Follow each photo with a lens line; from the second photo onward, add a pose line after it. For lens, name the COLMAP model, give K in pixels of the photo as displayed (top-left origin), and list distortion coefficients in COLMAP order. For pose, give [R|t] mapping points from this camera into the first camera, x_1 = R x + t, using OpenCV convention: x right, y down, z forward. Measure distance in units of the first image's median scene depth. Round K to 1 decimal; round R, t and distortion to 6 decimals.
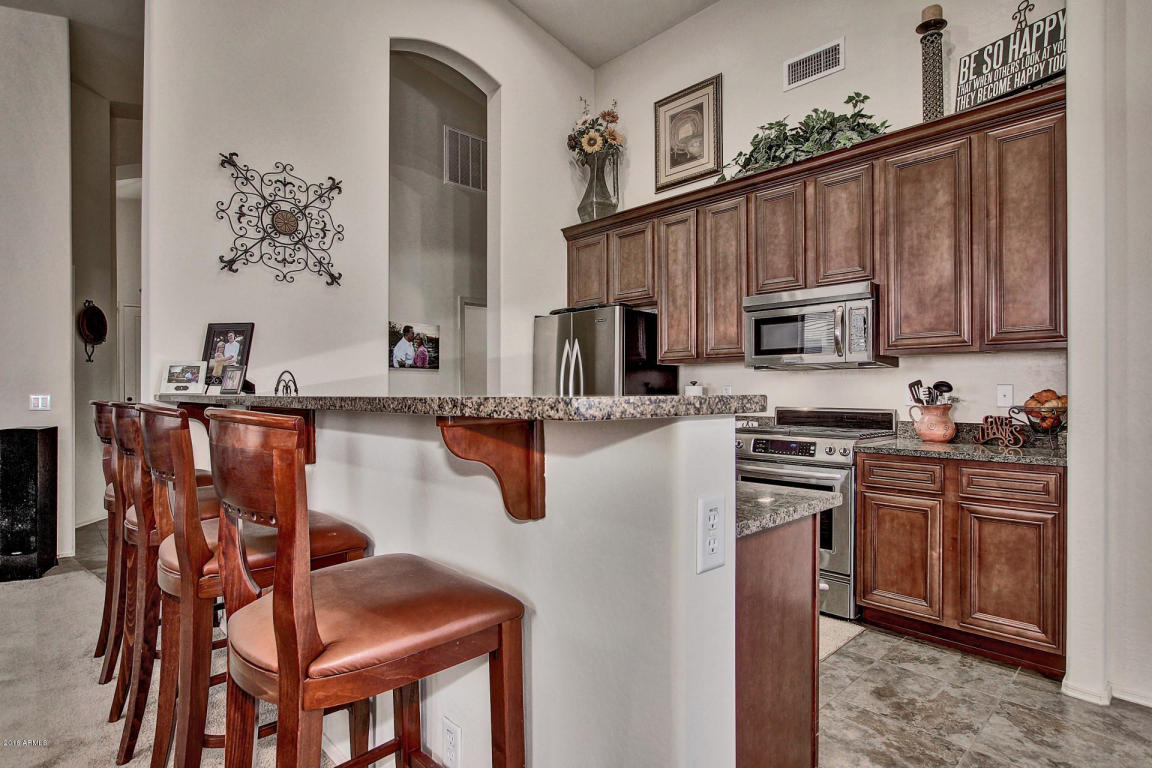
lens RADIAL K [[611.2, 0, 576.0], [0, 611.2, 384.0], [0, 0, 1]] dist [-0.001968, -0.000177]
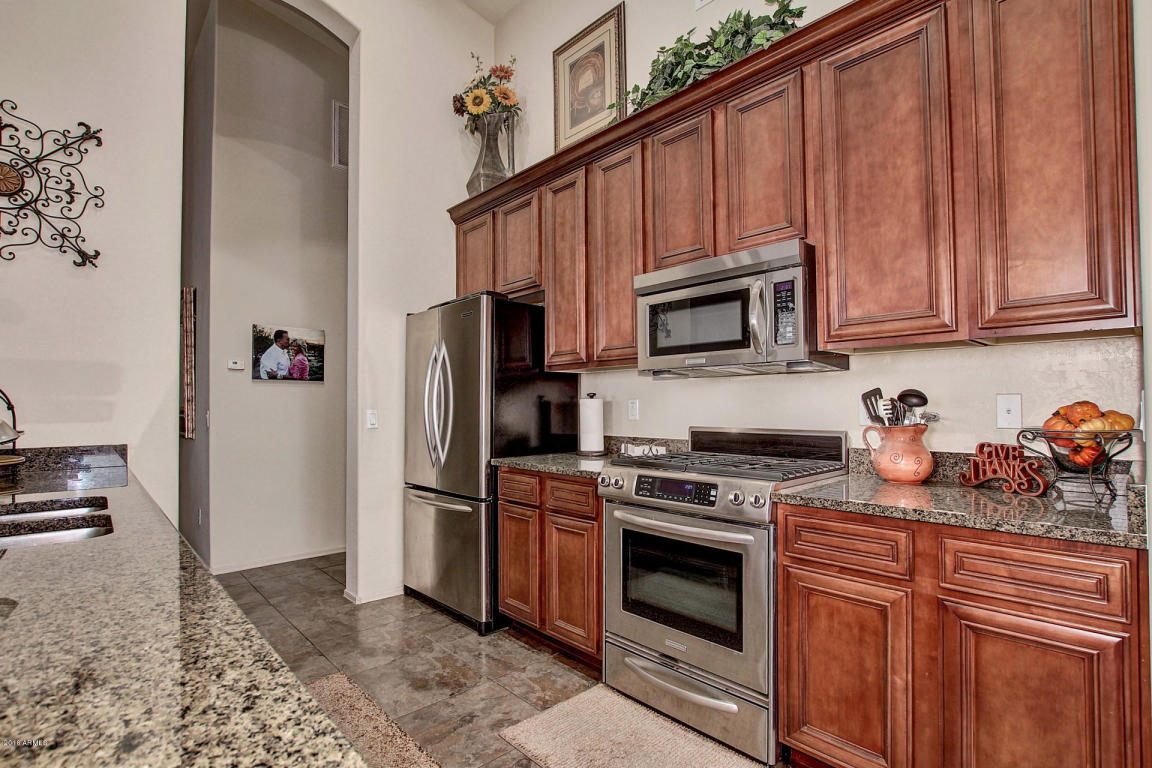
lens RADIAL K [[554.9, 0, 577.3], [0, 554.9, 387.5], [0, 0, 1]] dist [-0.013225, 0.001020]
pose [[0.999803, -0.005034, -0.019201, 0.247007], [0.004629, 0.999767, -0.021077, 0.004071], [0.019302, 0.020983, 0.999593, 0.391367]]
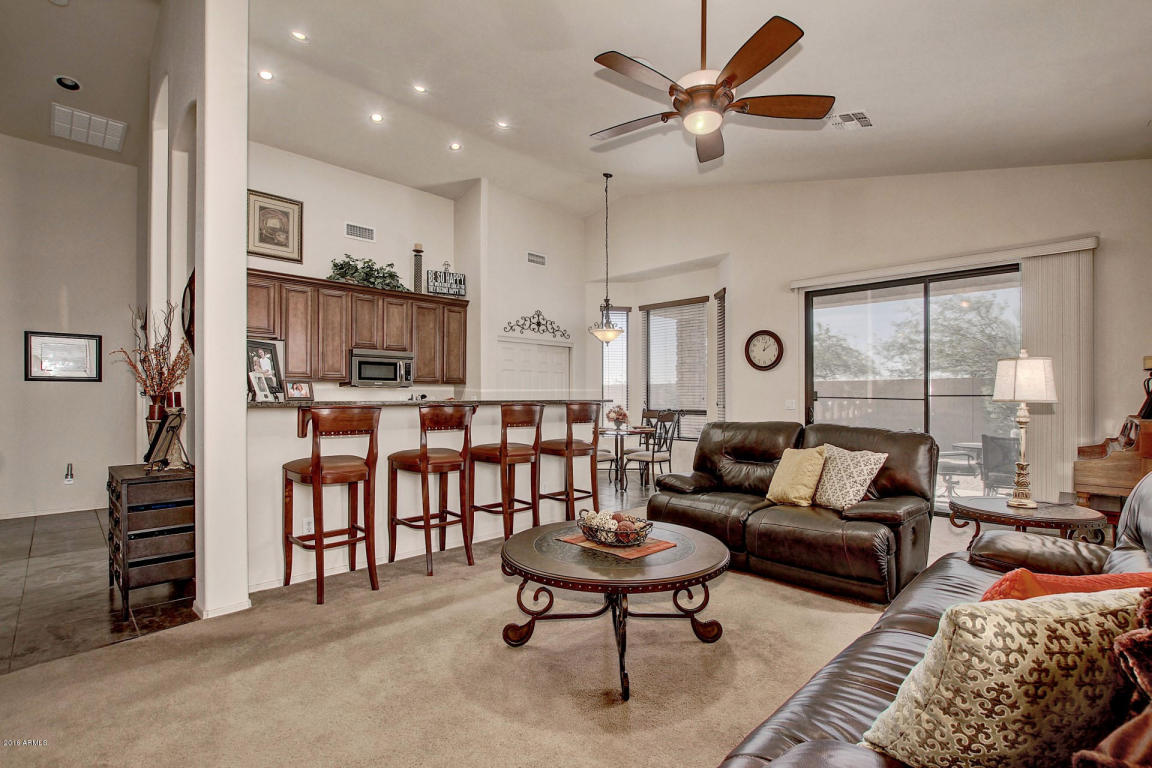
lens RADIAL K [[533.9, 0, 580.8], [0, 533.9, 394.6], [0, 0, 1]] dist [-0.025397, 0.000429]
pose [[-0.036474, 0.012454, 0.999257, -1.561975], [-0.011577, 0.999850, -0.012884, 0.014664], [-0.999268, -0.012038, -0.036324, 0.407379]]
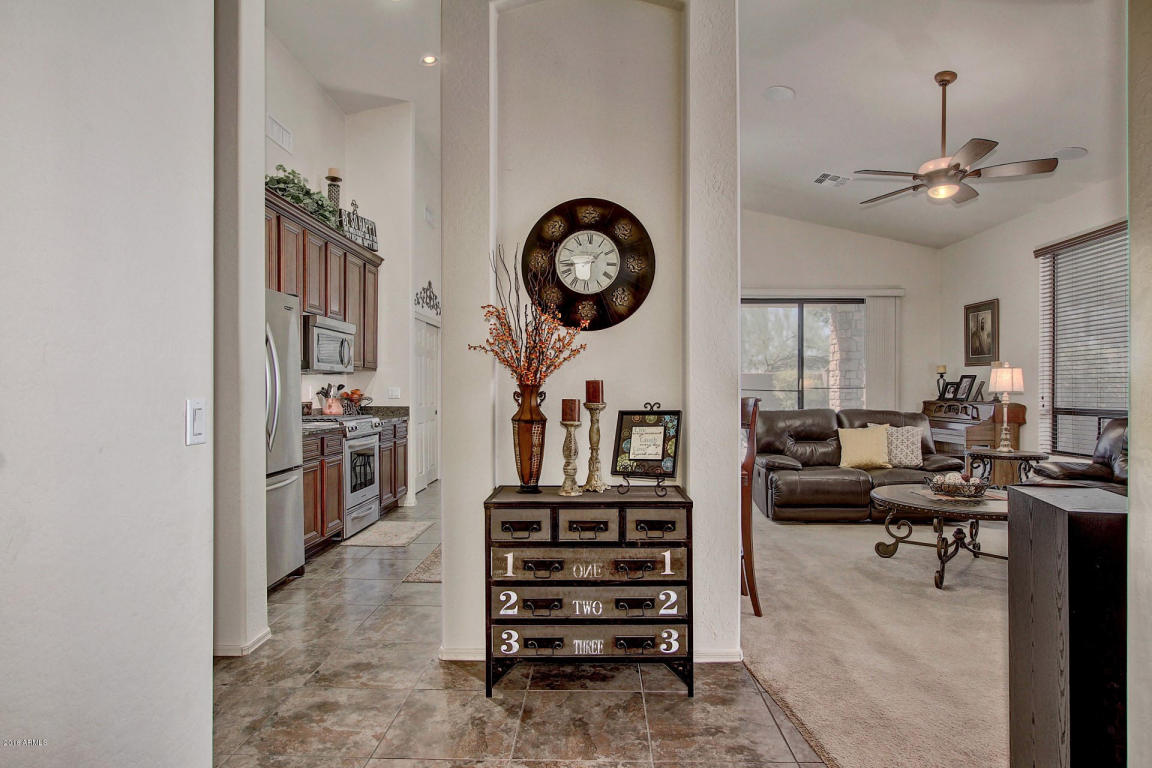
lens RADIAL K [[616.1, 0, 580.3], [0, 616.1, 388.2], [0, 0, 1]] dist [-0.015289, -0.000012]
pose [[-0.709970, 0.007395, 0.704193, -1.111844], [-0.004924, 0.999868, -0.015464, 0.027901], [-0.704214, -0.014447, -0.709840, 1.710864]]
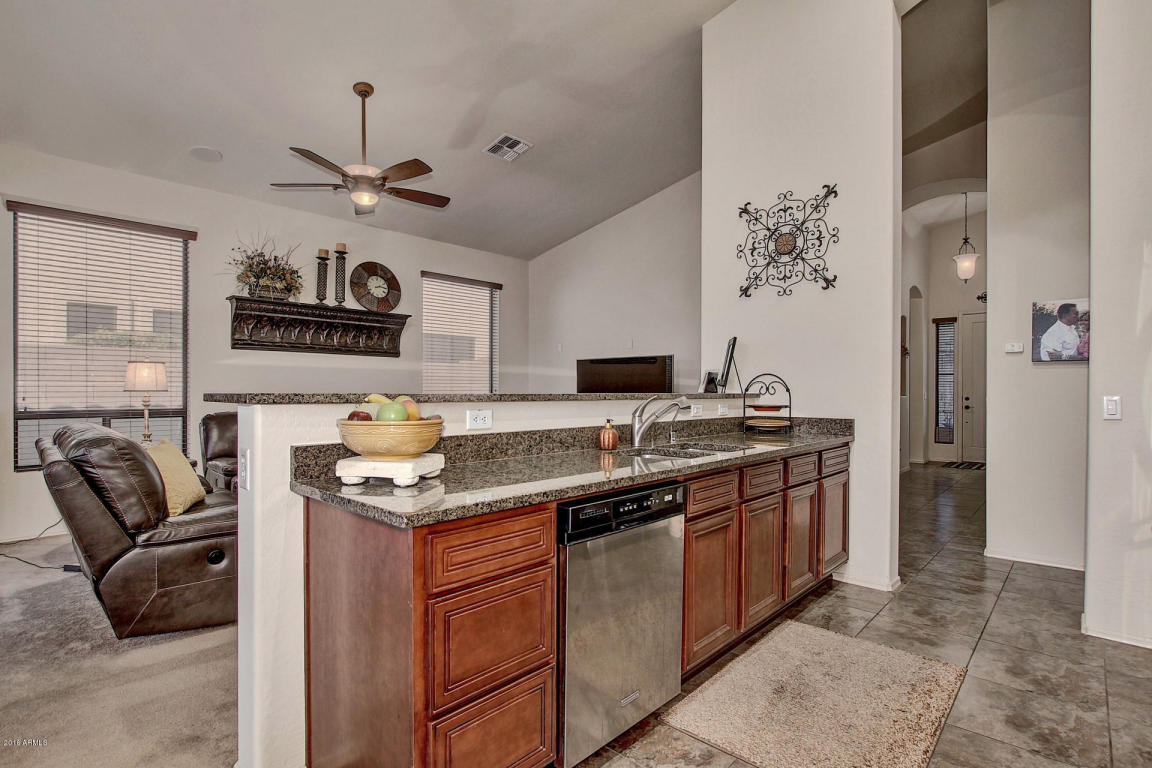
lens RADIAL K [[551.9, 0, 582.7], [0, 551.9, 394.1], [0, 0, 1]] dist [-0.001205, -0.000206]
pose [[0.067978, 0.010410, -0.997632, 0.581179], [0.007388, 0.999913, 0.010937, 0.004586], [0.997659, -0.008114, 0.067895, 0.591399]]
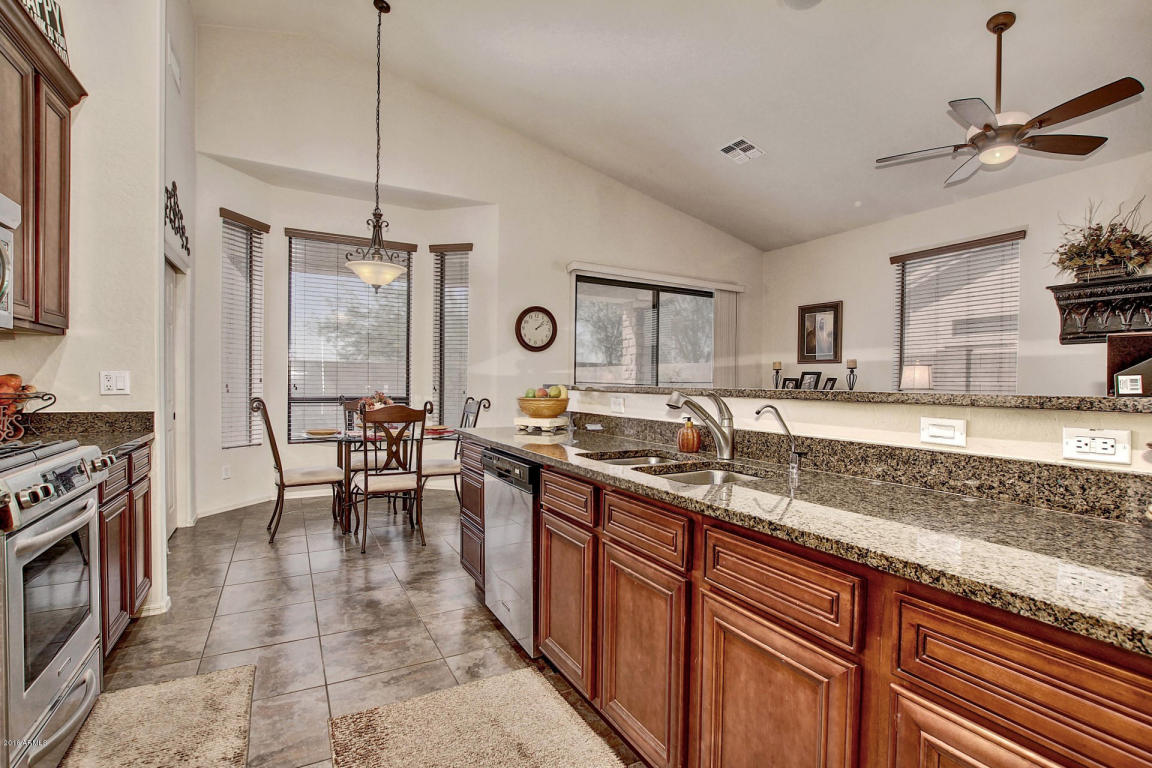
lens RADIAL K [[533.9, 0, 580.8], [0, 533.9, 394.6], [0, 0, 1]] dist [-0.025397, 0.000429]
pose [[-0.967618, -0.014899, 0.251980, -0.226345], [-0.012726, 0.999866, 0.010249, 0.016334], [-0.252099, 0.006711, -0.967678, 1.338248]]
